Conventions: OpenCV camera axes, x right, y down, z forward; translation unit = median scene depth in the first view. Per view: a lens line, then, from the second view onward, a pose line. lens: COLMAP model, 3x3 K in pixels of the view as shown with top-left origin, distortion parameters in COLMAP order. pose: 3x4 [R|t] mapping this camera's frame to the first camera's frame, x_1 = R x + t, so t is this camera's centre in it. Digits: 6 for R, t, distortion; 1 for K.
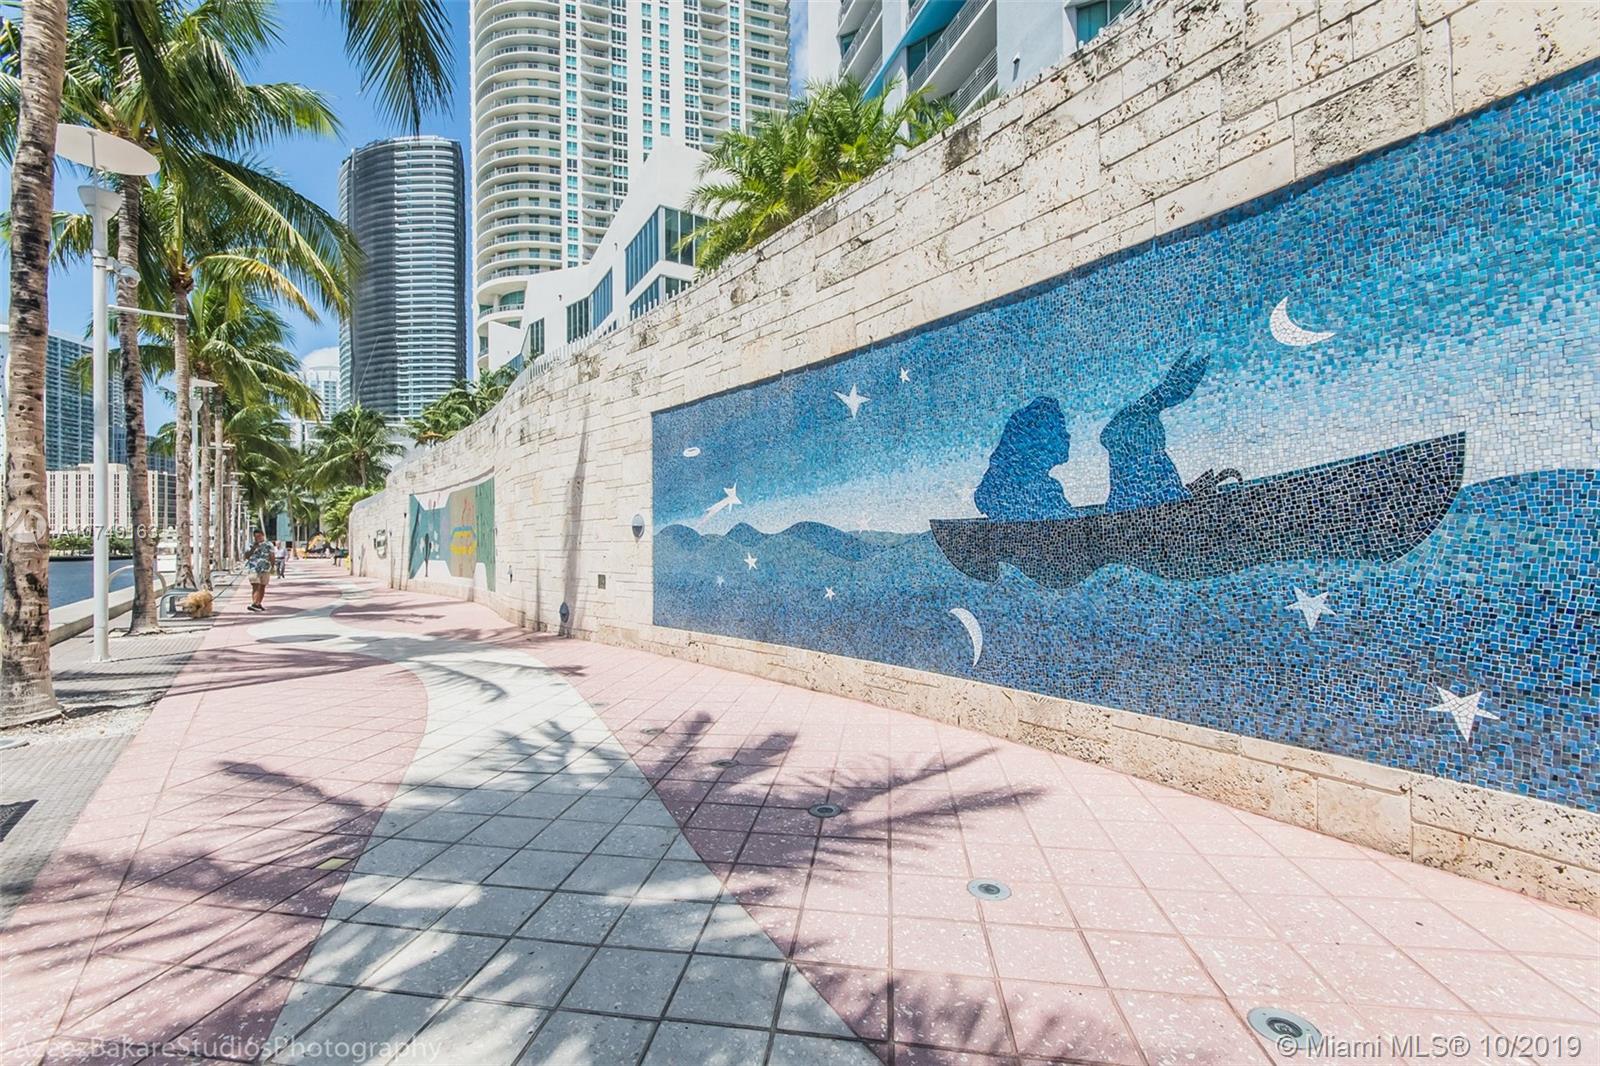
lens RADIAL K [[712.5, 0, 783.8], [0, 712.5, 539.9], [0, 0, 1]] dist [0.003863, -0.000214]
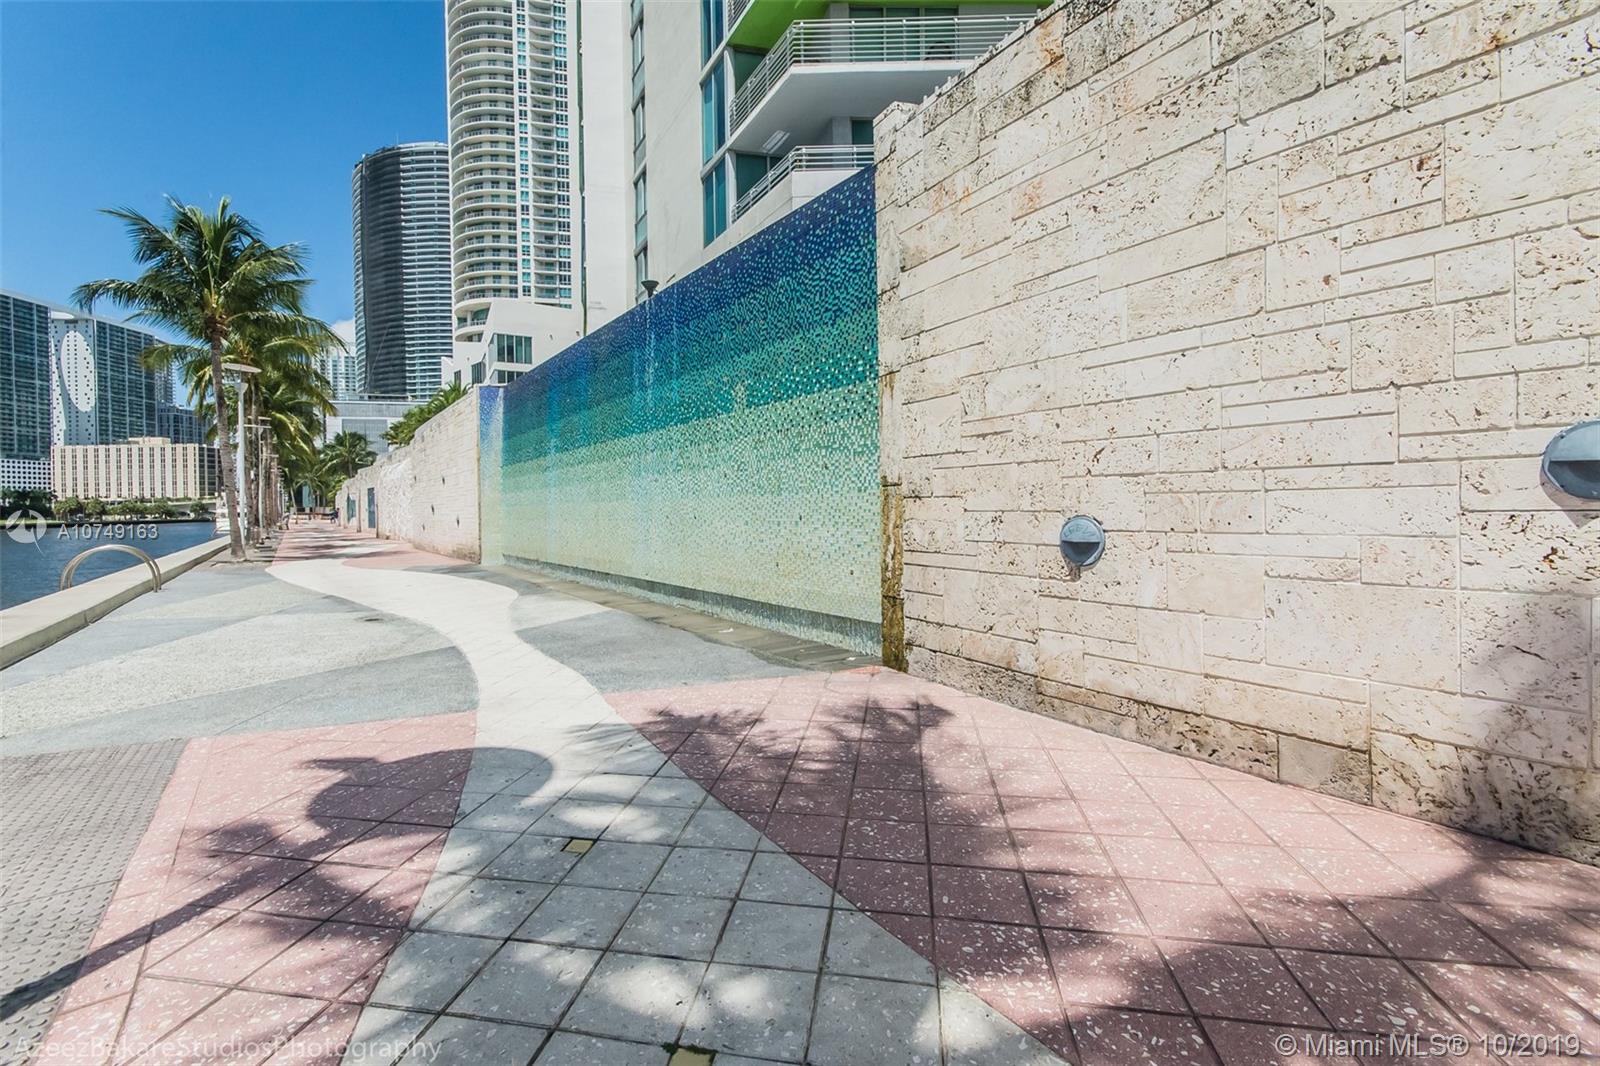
lens RADIAL K [[714.2, 0, 778.1], [0, 714.2, 511.9], [0, 0, 1]] dist [0.003004, 0.000075]
pose [[0.999463, -0.006440, -0.032113, 0.188428], [0.006938, 0.999857, 0.015410, -0.003181], [0.032009, -0.015624, 0.999365, -0.262972]]
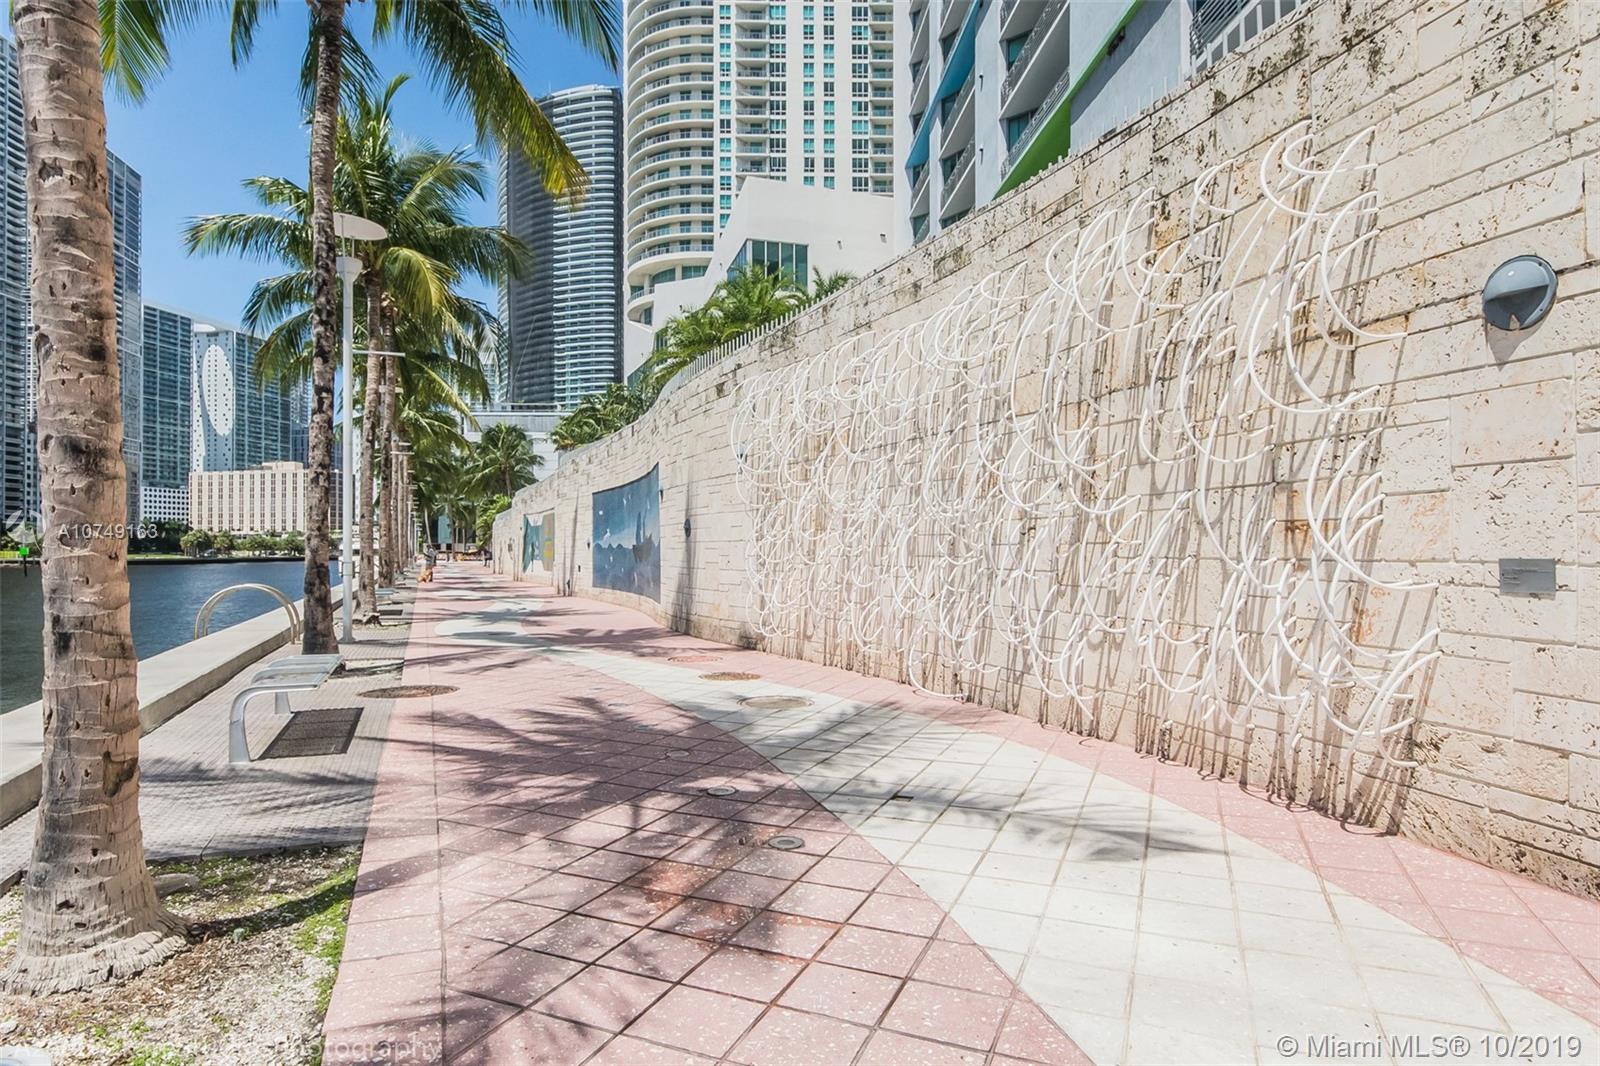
lens RADIAL K [[924.9, 0, 770.3], [0, 924.9, 541.9], [0, 0, 1]] dist [-0.004806, 0.000503]
pose [[0.963632, 0.004454, -0.267195, 0.069544], [-0.004808, 0.999988, -0.000672, -0.001506], [0.267189, 0.001932, 0.963642, -0.101818]]
